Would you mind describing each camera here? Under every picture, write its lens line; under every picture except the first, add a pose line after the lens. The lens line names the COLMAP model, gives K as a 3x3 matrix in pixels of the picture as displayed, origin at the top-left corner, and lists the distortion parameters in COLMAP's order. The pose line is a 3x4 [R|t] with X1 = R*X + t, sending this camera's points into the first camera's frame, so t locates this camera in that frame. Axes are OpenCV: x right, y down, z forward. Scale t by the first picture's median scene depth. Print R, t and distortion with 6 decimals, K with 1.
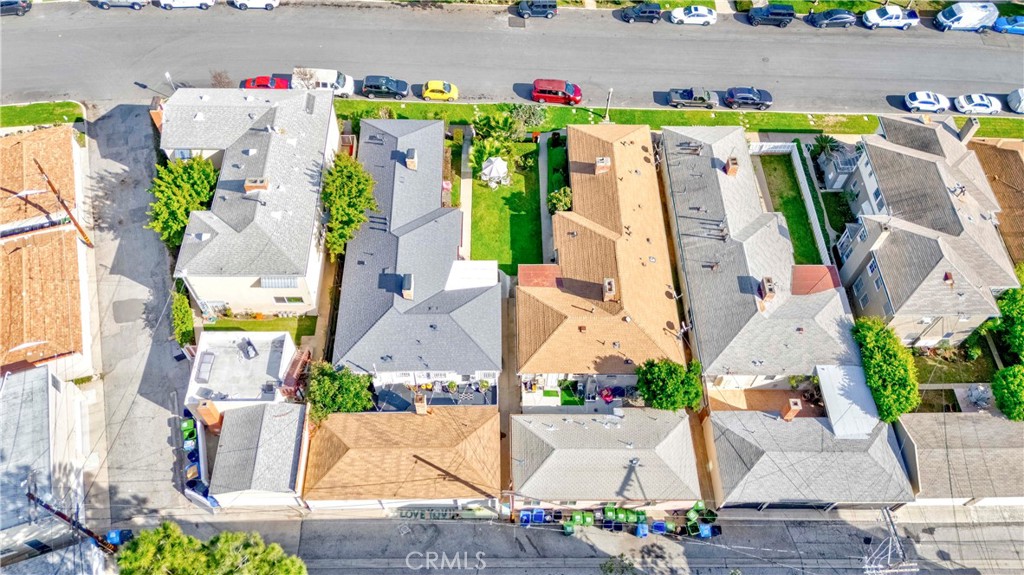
lens RADIAL K [[744.1, 0, 540.7], [0, 744.1, 287.1], [0, 0, 1]] dist [0.009327, 0.001206]
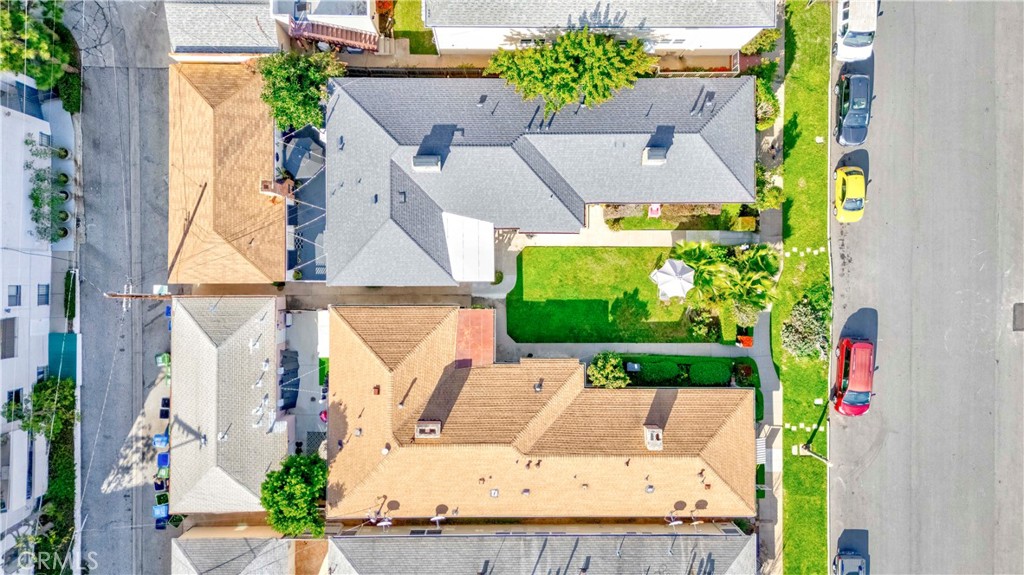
lens RADIAL K [[744.1, 0, 540.7], [0, 744.1, 287.1], [0, 0, 1]] dist [0.009327, 0.001206]
pose [[-0.034267, 0.998177, -0.049677, -0.017062], [-0.853008, -0.003310, 0.521888, -0.454766], [0.520772, 0.060259, 0.851566, 0.388016]]
